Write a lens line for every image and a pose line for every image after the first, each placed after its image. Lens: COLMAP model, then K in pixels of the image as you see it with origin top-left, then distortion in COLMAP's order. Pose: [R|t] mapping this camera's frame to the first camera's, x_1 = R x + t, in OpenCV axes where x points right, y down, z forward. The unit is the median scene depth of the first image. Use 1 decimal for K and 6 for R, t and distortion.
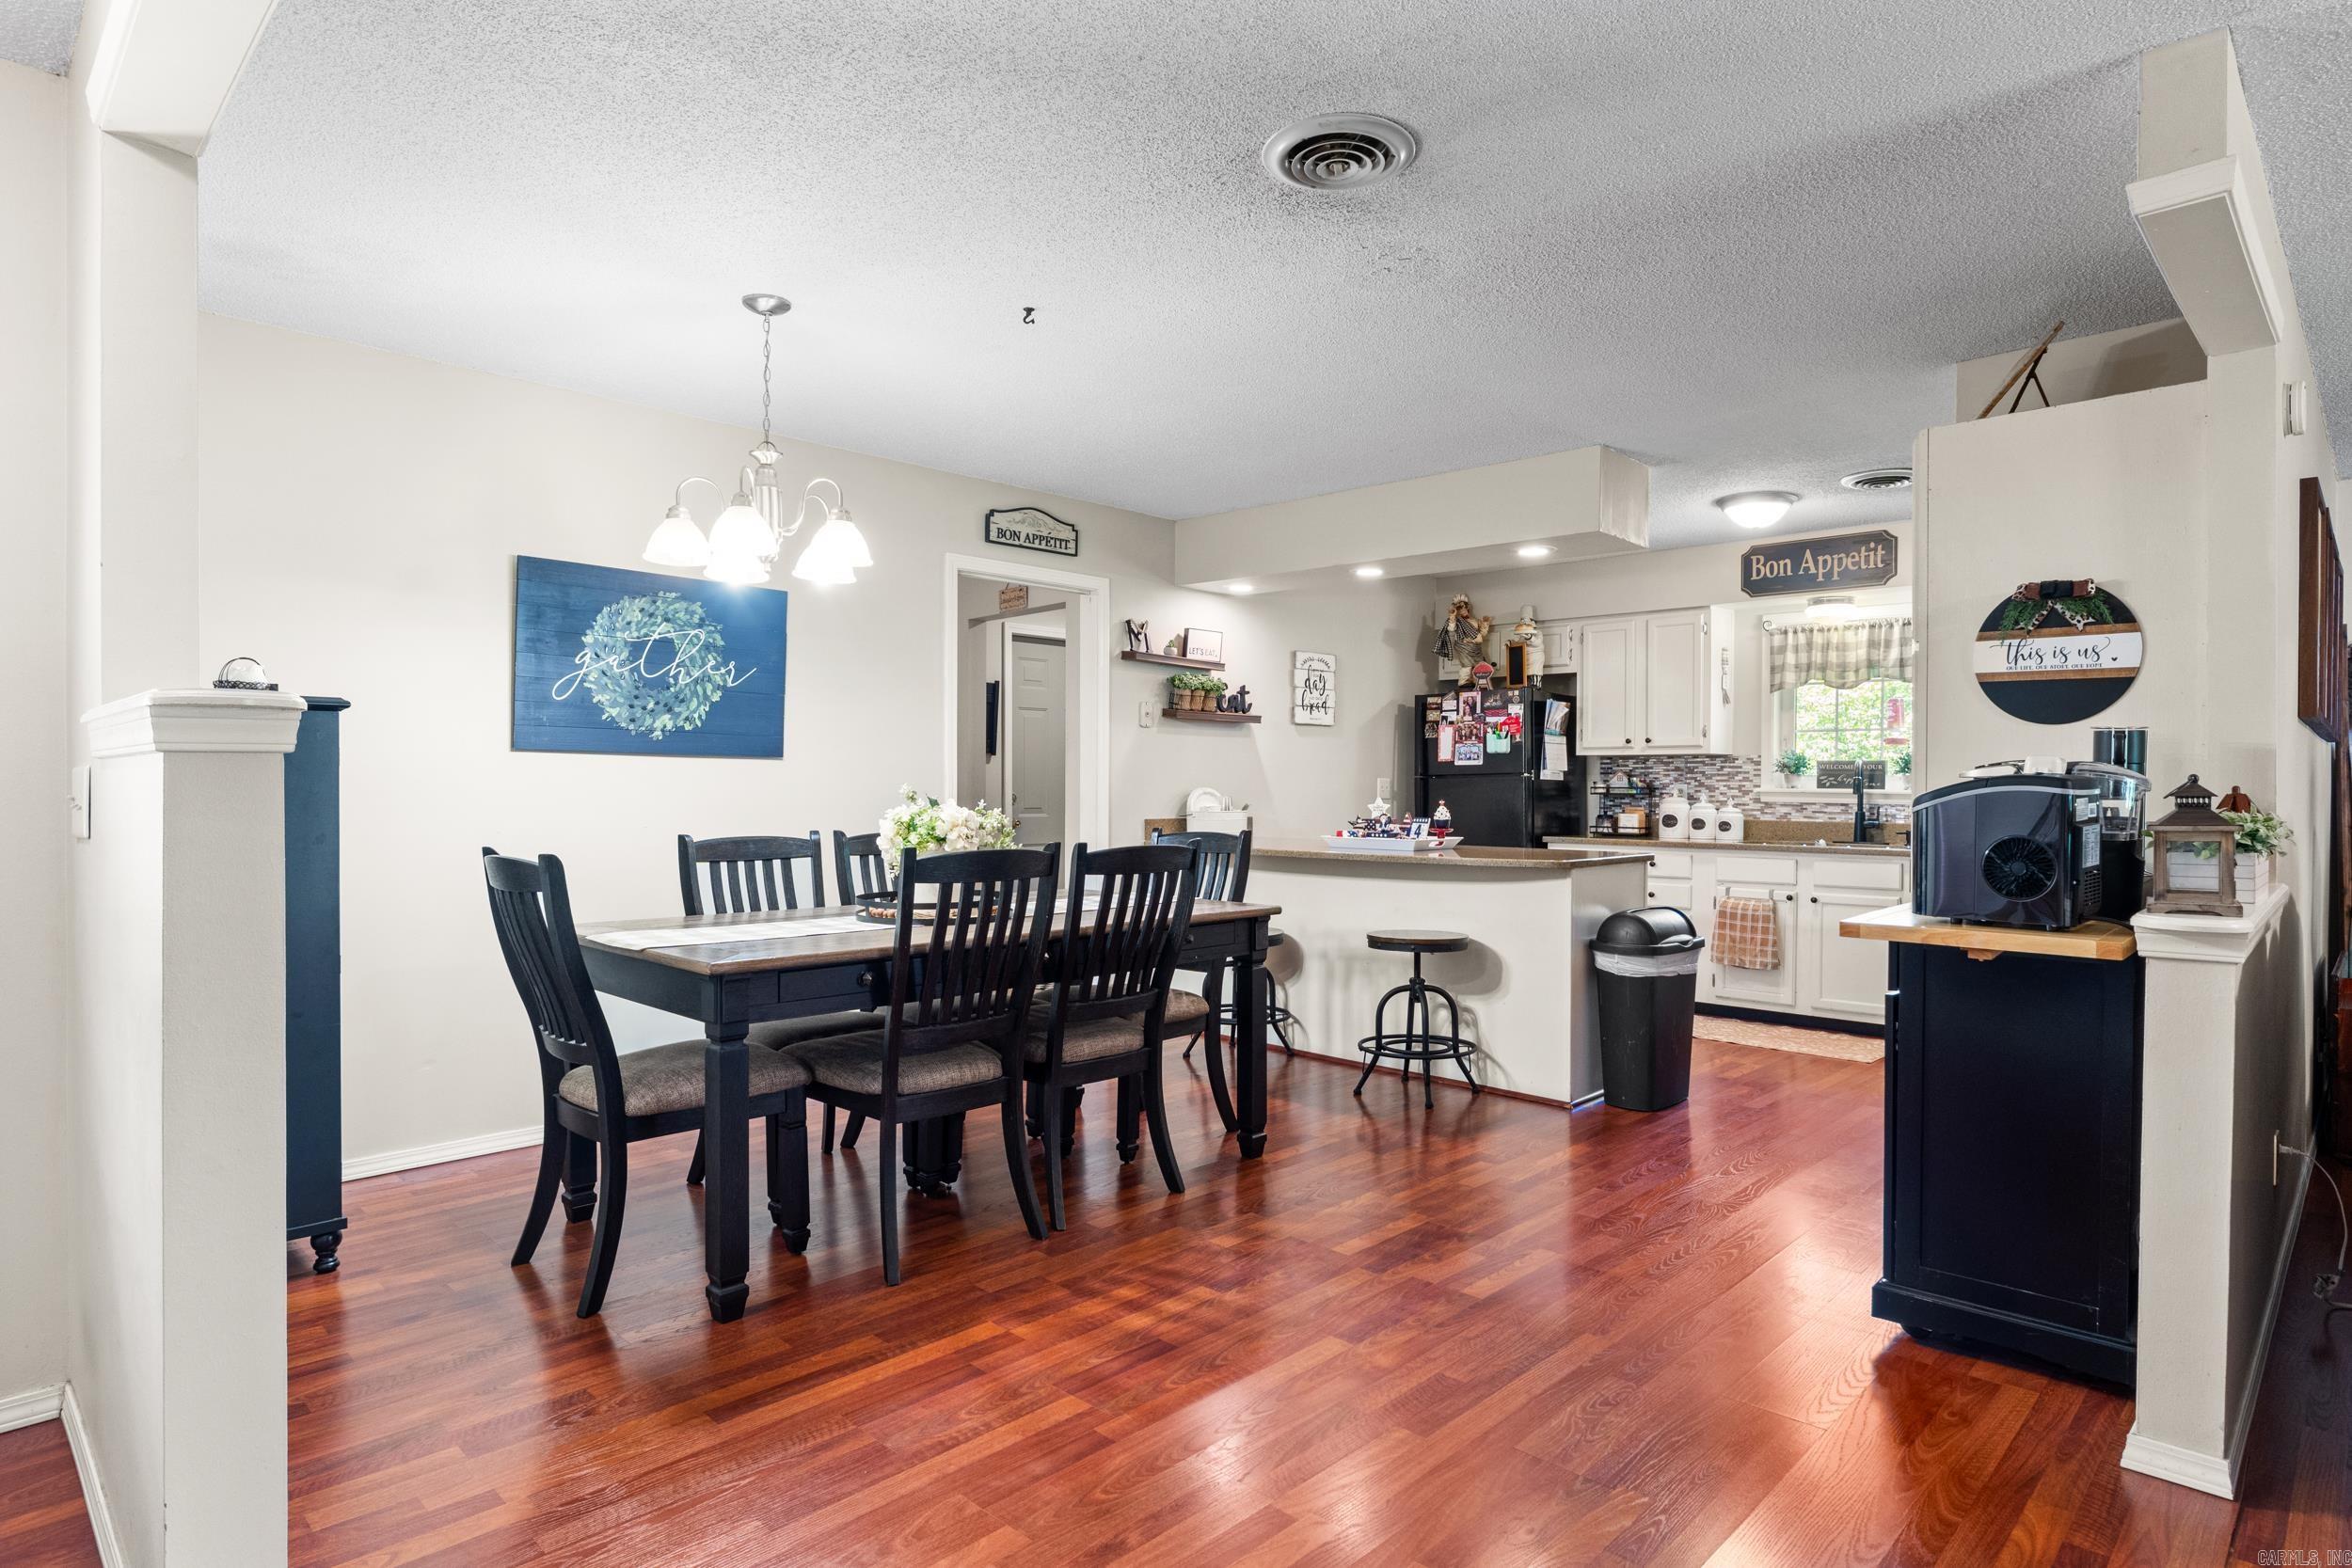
lens RADIAL K [[1253.8, 0, 1196.7], [0, 1253.8, 796.8], [0, 0, 1]] dist [-0.007662, 0.000592]
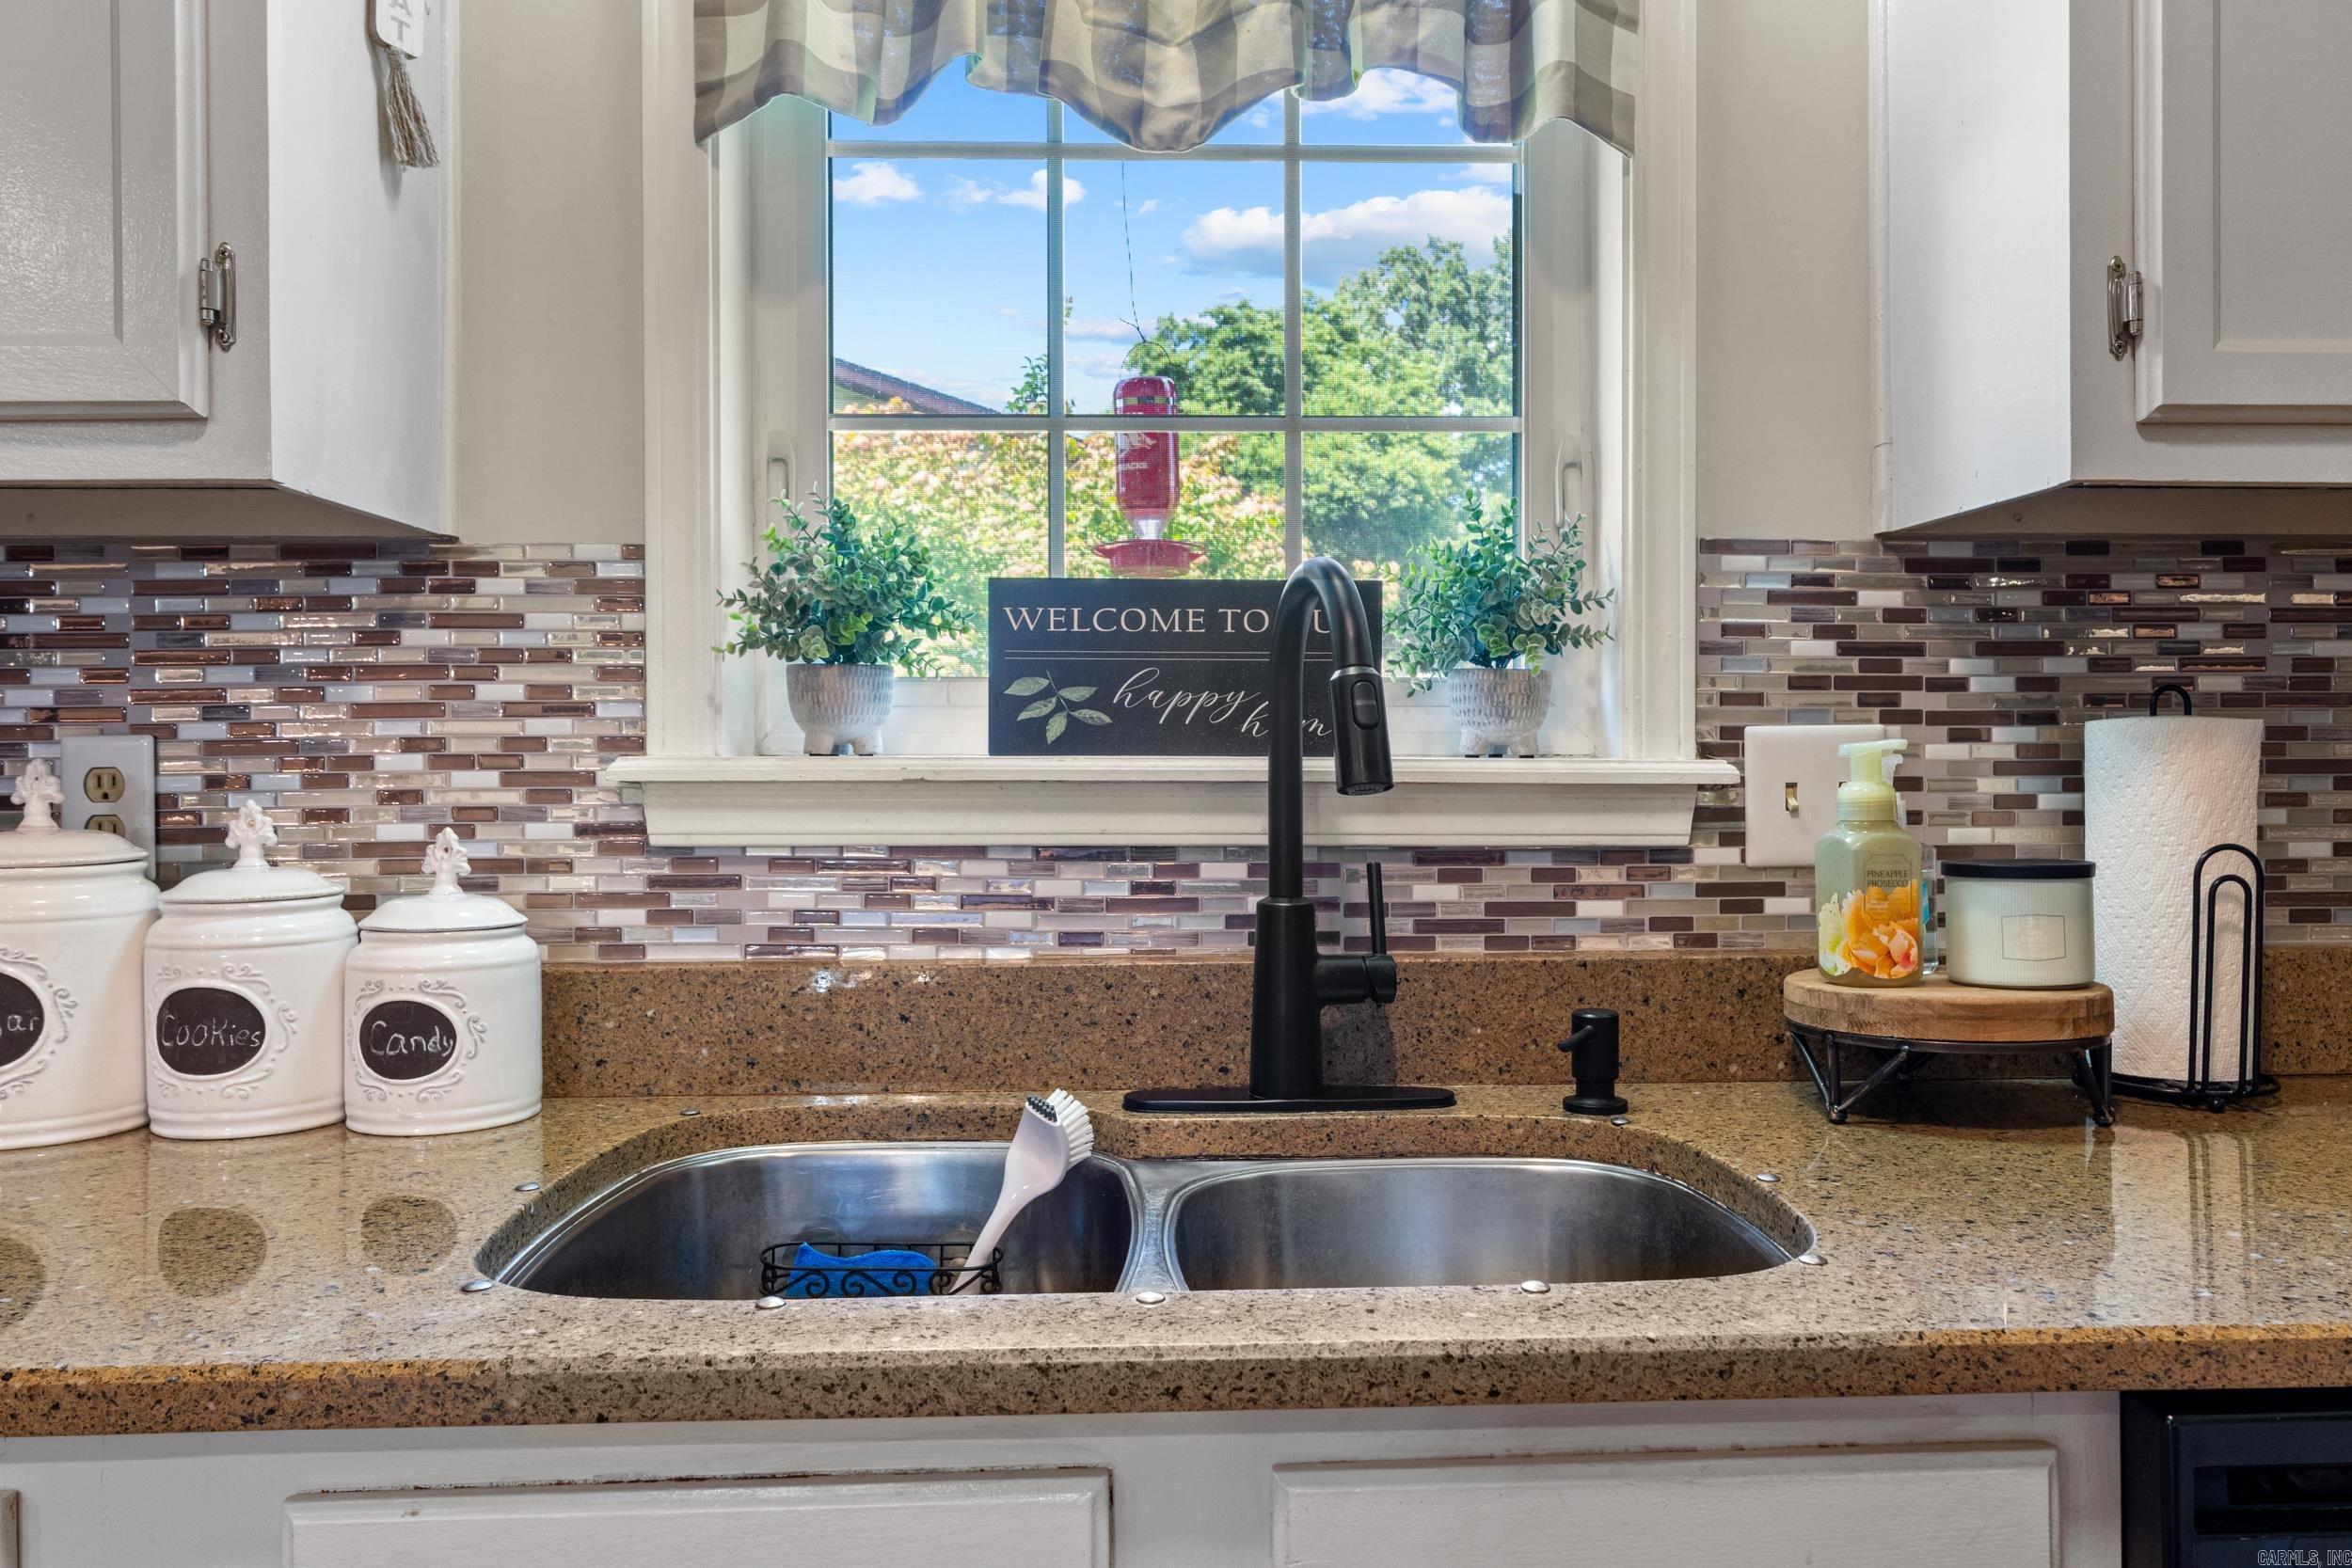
lens RADIAL K [[1683.0, 0, 1193.2], [0, 1683.0, 771.2], [0, 0, 1]] dist [-0.004621, -0.000310]
pose [[0.697397, -0.016807, 0.716488, 0.388168], [0.015519, 0.999845, 0.008349, -0.006554], [-0.716517, 0.005297, 0.697549, 0.897245]]
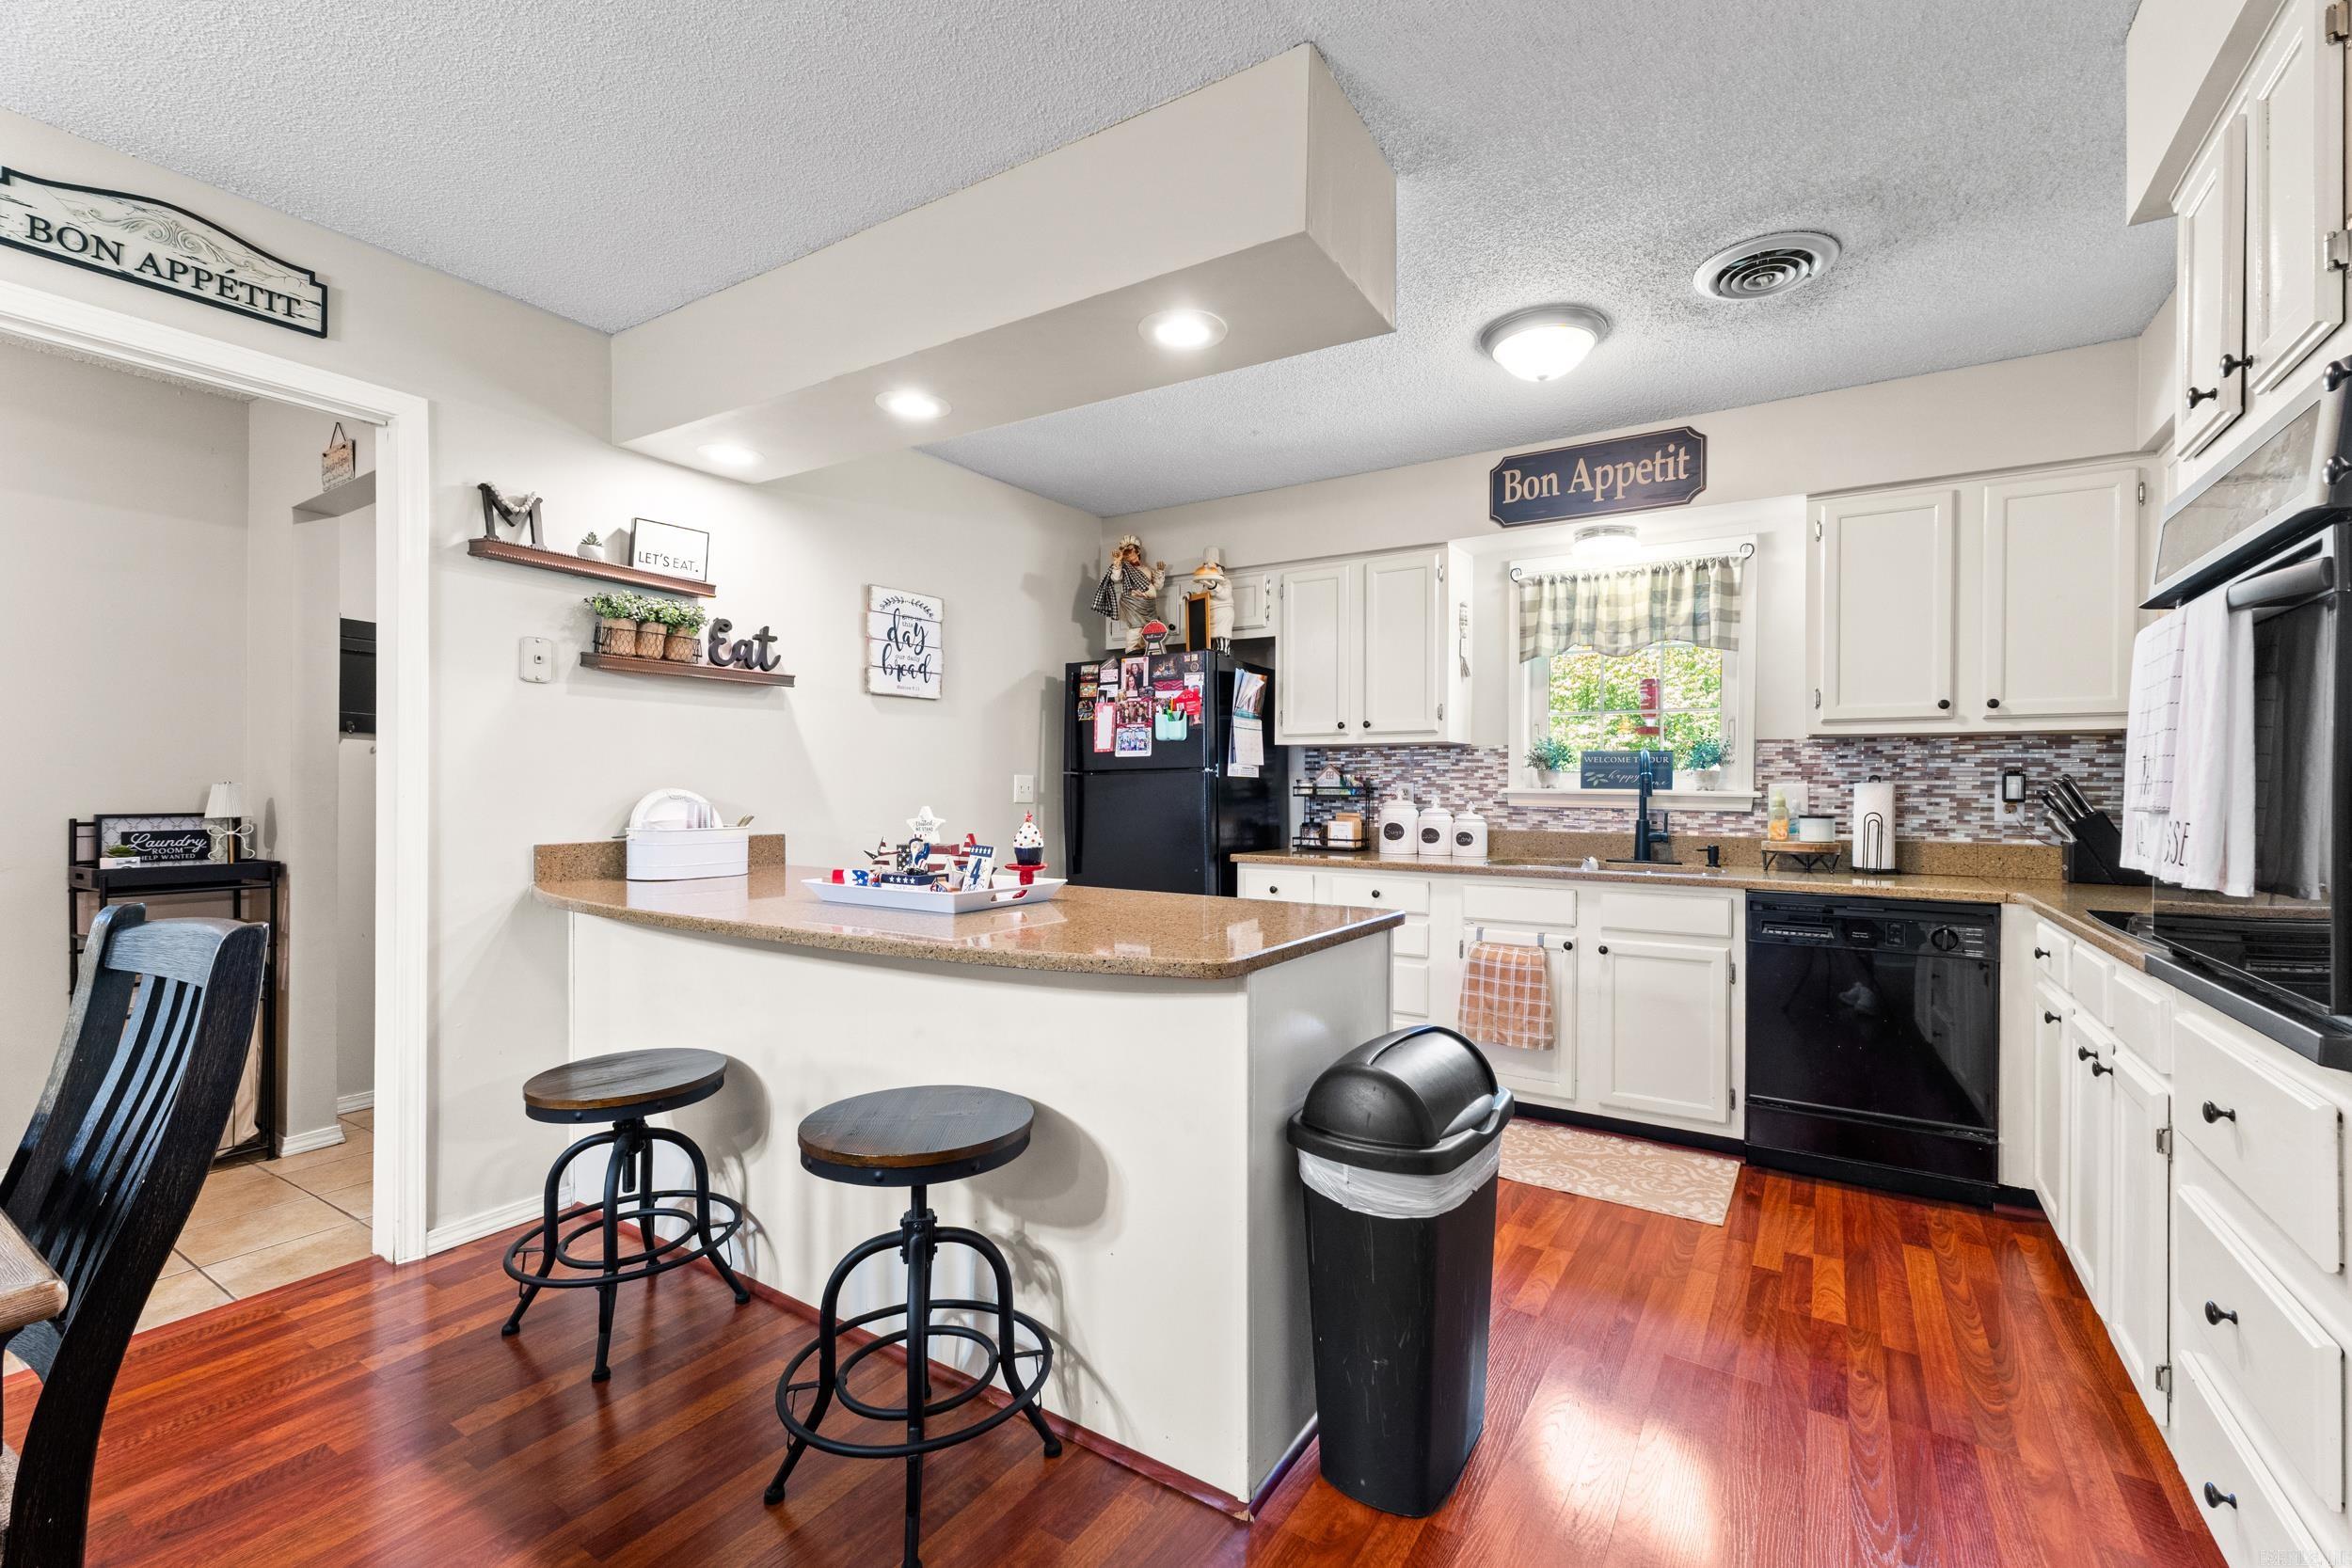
lens RADIAL K [[1010.0, 0, 1174.3], [0, 1010.0, 785.5], [0, 0, 1]] dist [0.007602, -0.001705]
pose [[0.982903, -0.000249, 0.184124, 0.152817], [0.001730, 0.999967, -0.007881, -0.004394], [-0.184116, 0.008064, 0.982871, 0.480246]]
